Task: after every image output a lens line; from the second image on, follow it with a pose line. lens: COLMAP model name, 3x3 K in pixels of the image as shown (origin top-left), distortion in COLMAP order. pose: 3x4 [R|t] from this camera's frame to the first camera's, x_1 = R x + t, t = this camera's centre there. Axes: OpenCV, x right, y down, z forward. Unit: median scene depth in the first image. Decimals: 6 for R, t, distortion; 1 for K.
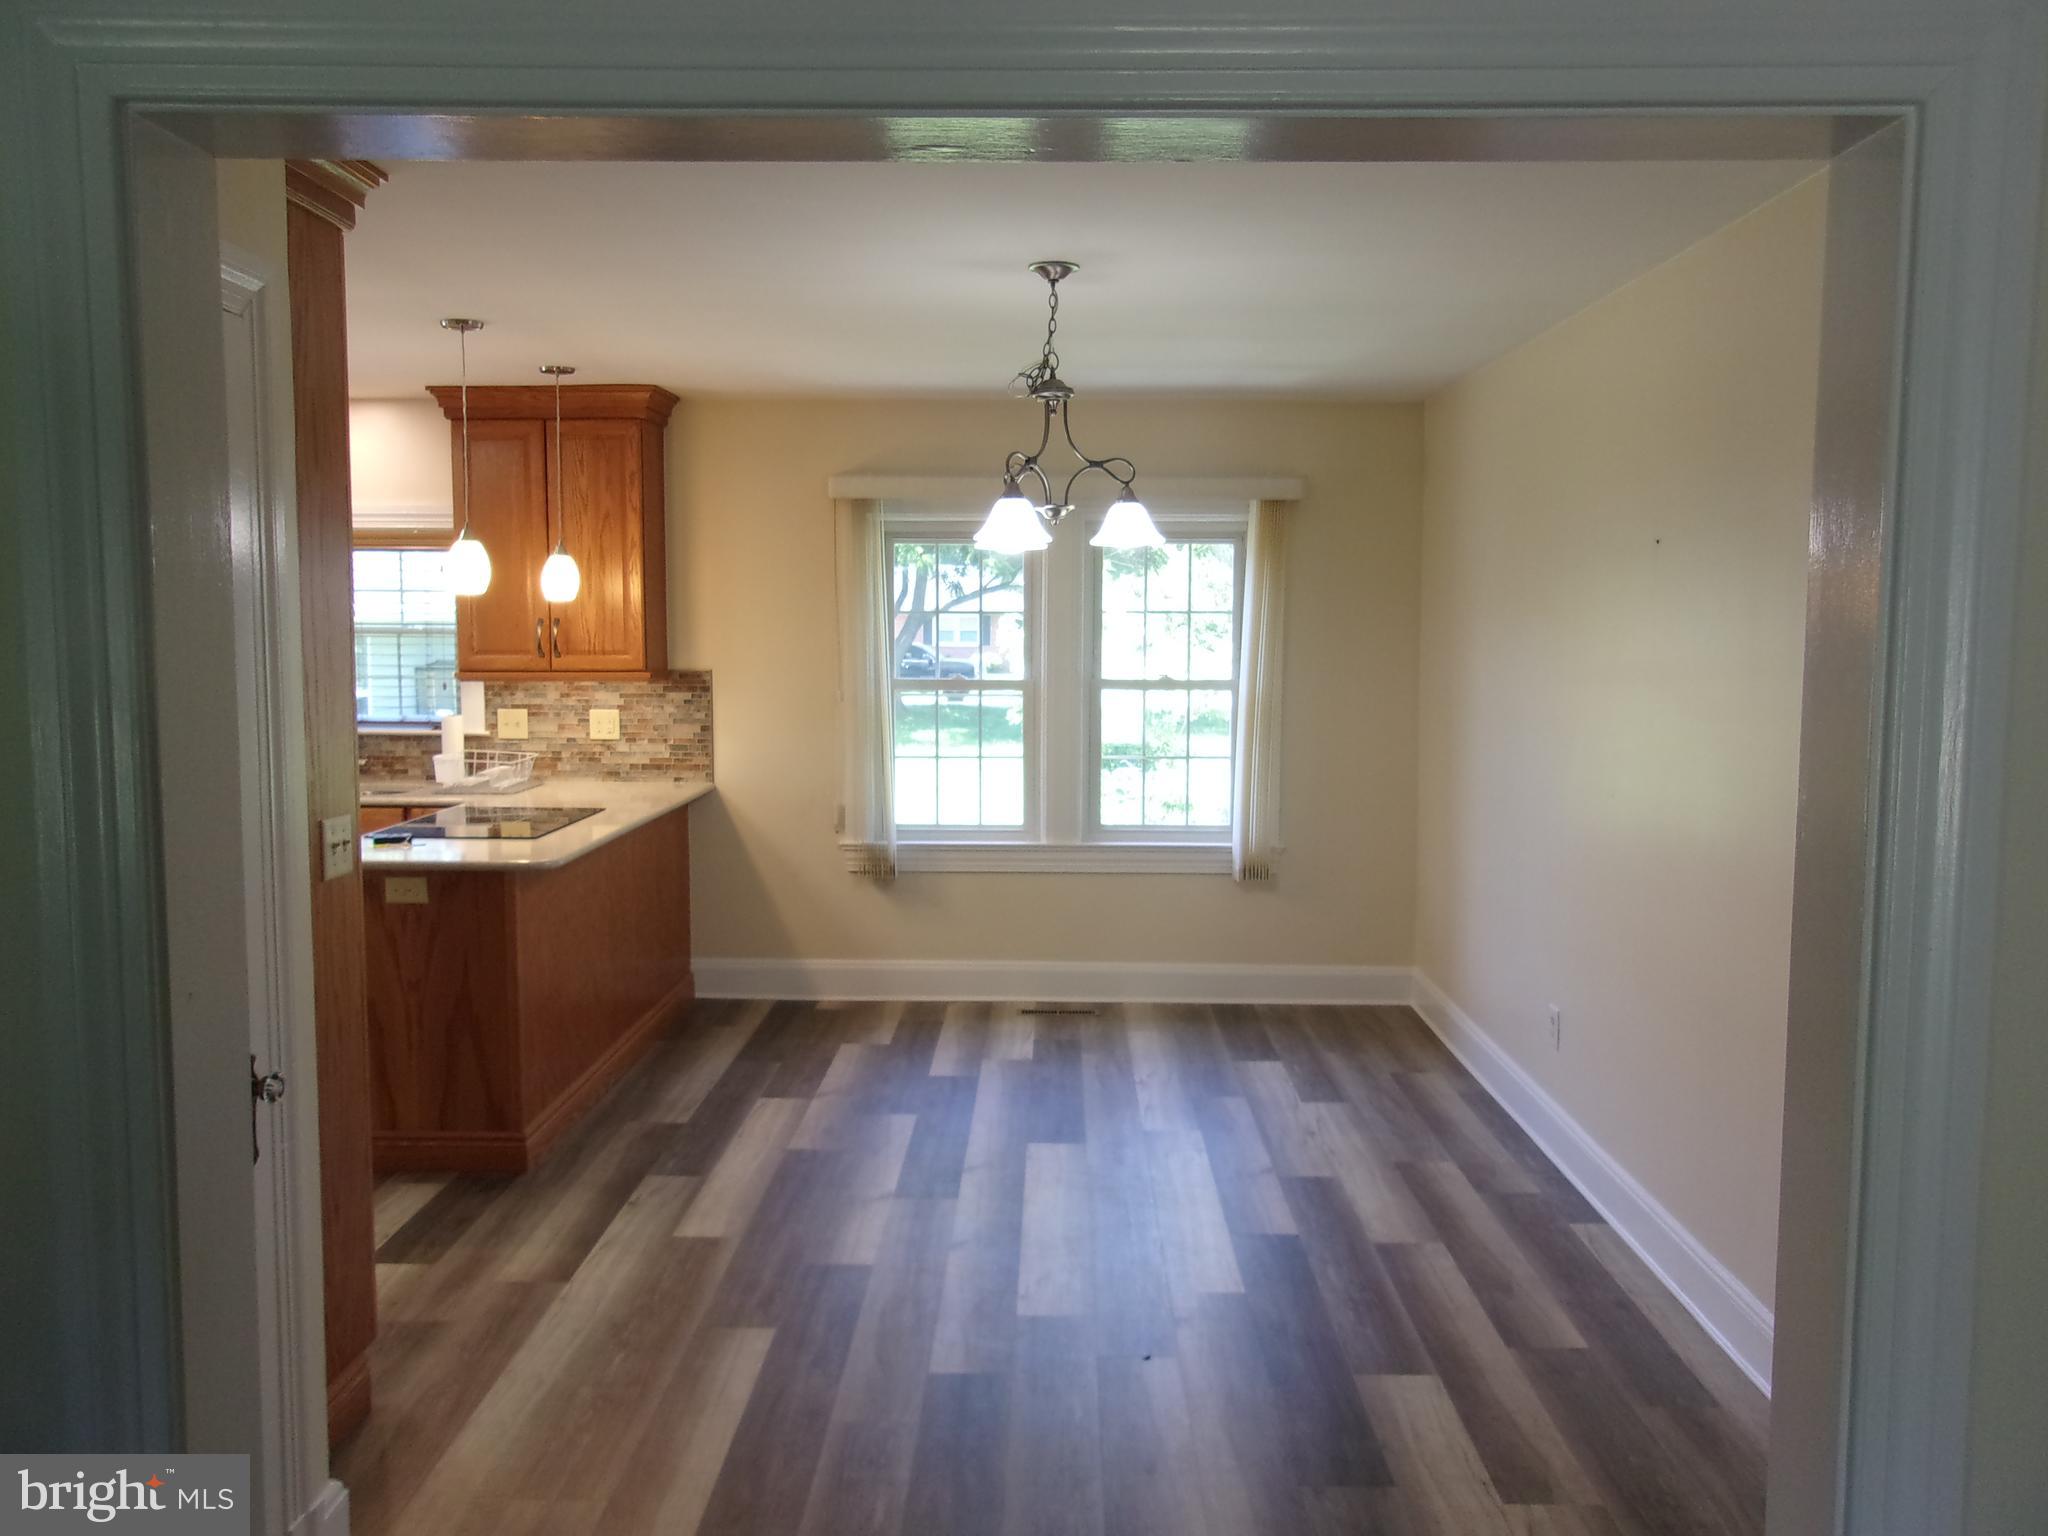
lens RADIAL K [[1602.0, 0, 1026.5], [0, 1602.0, 769.9], [0, 0, 1]] dist [-0.022656, 0.046101]
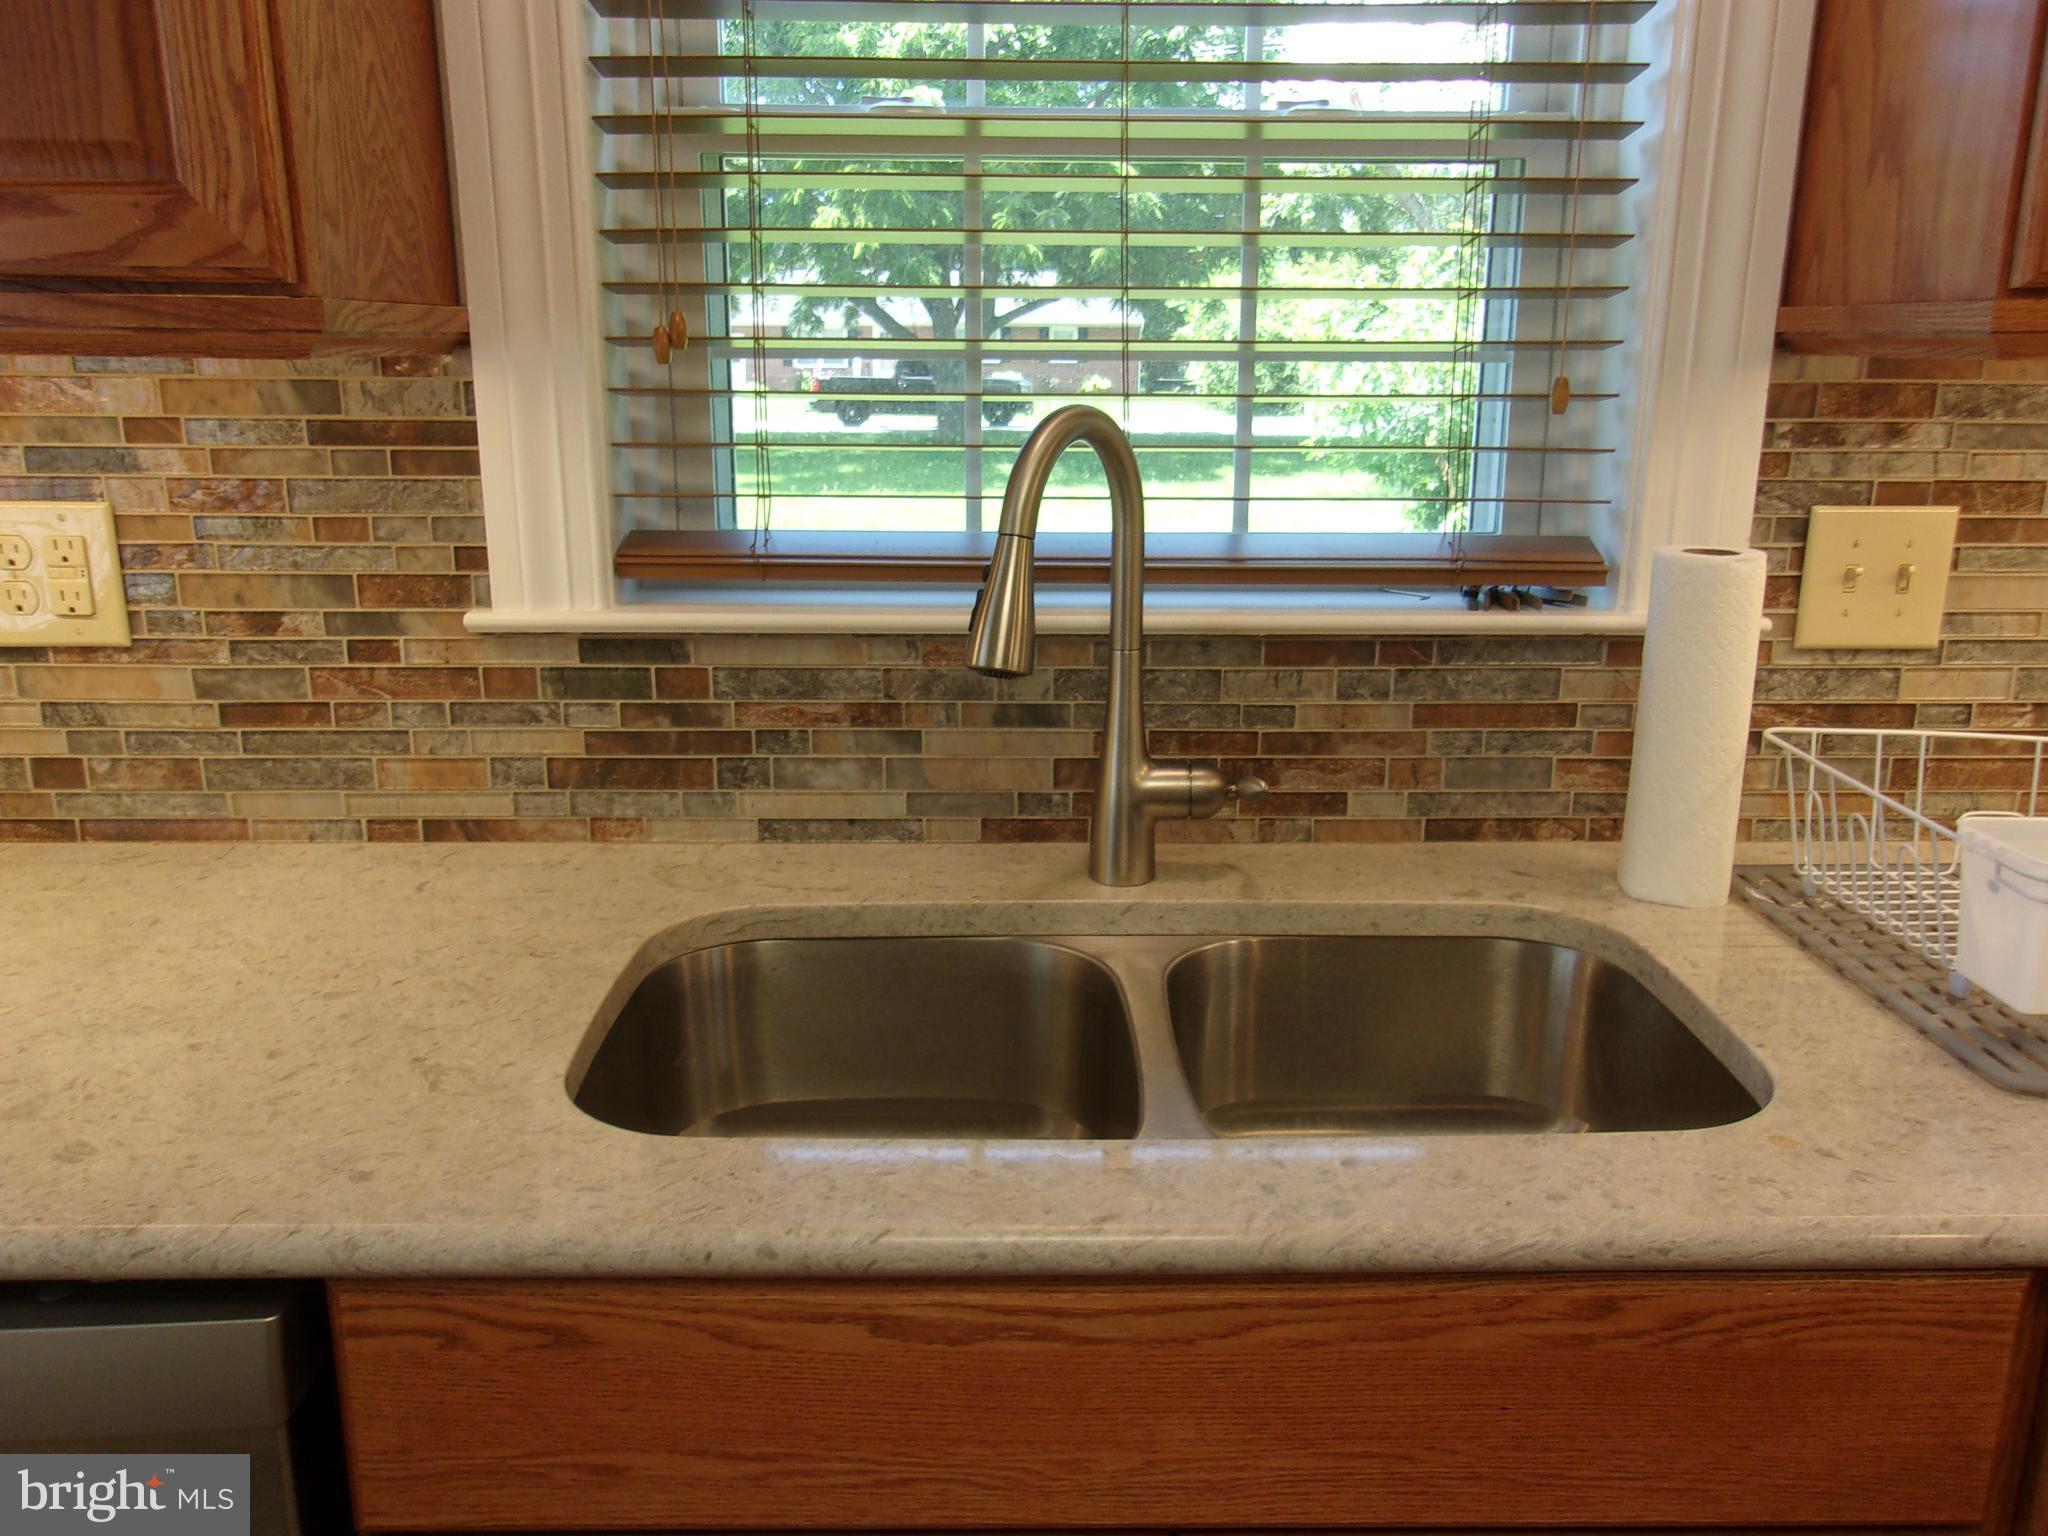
lens RADIAL K [[1602.0, 0, 1035.2], [0, 1602.0, 770.1], [0, 0, 1]] dist [-0.022656, 0.046101]
pose [[0.999339, -0.014029, 0.033540, -0.438489], [0.008175, 0.985637, 0.168682, -0.040103], [-0.035425, -0.168297, 0.985100, 0.796217]]
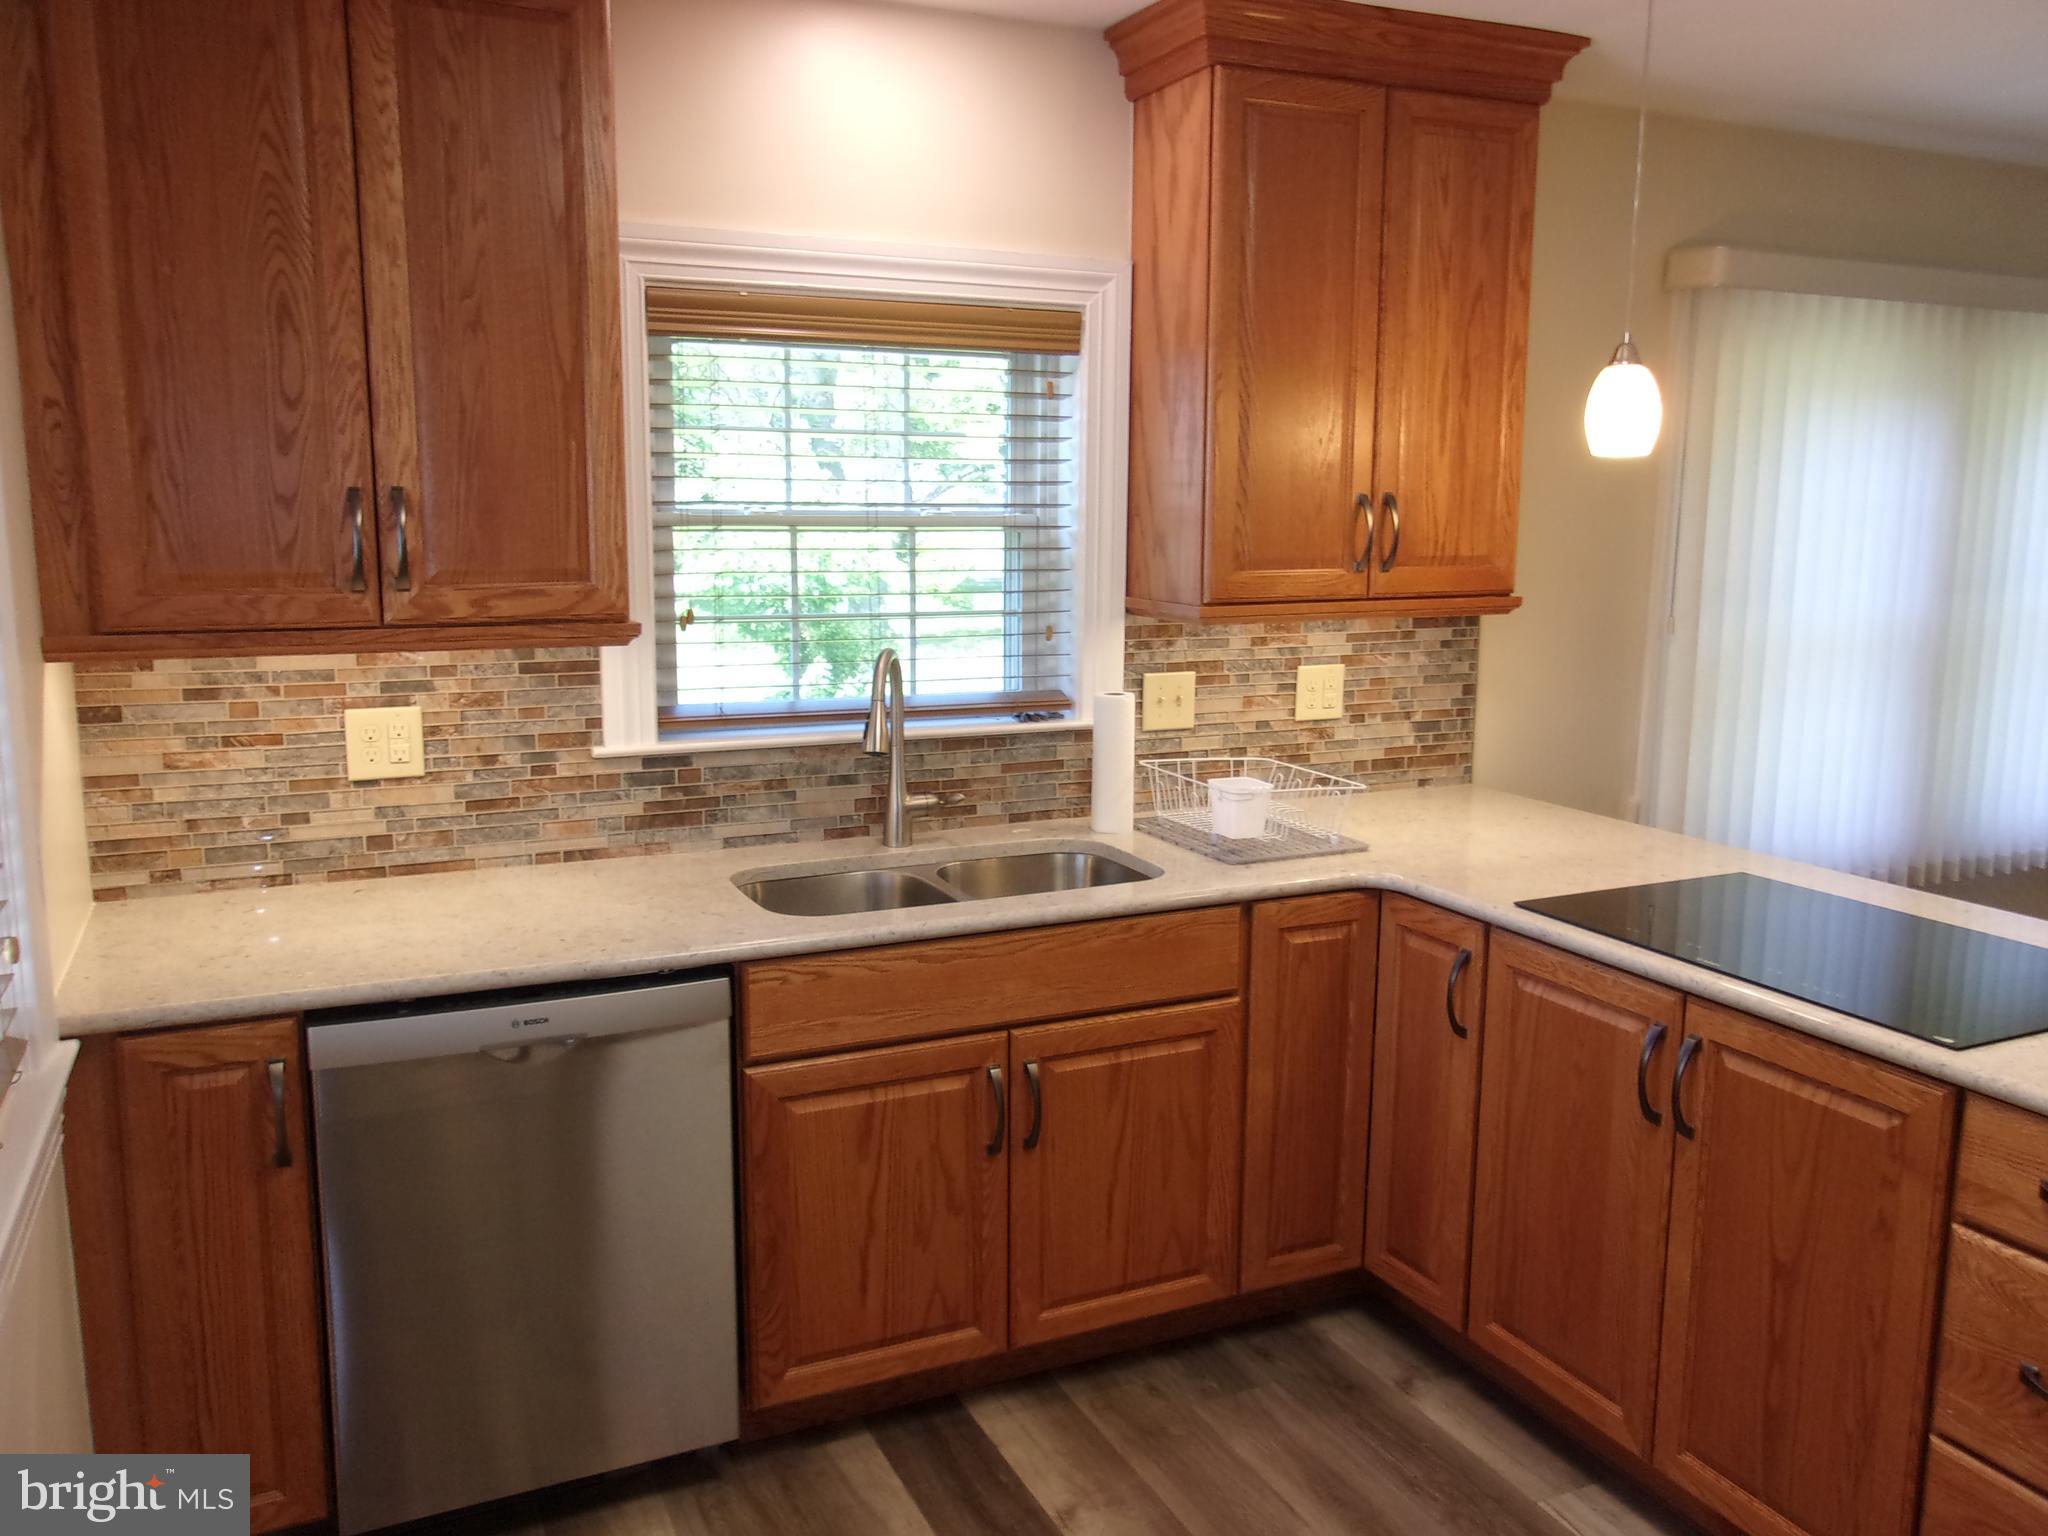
lens RADIAL K [[1602.0, 0, 1024.8], [0, 1602.0, 778.2], [0, 0, 1]] dist [-0.022656, 0.046101]
pose [[0.896292, -0.078383, 0.436481, -0.591710], [0.041237, 0.994722, 0.093952, -0.054495], [-0.441542, -0.066209, 0.894794, 0.556853]]
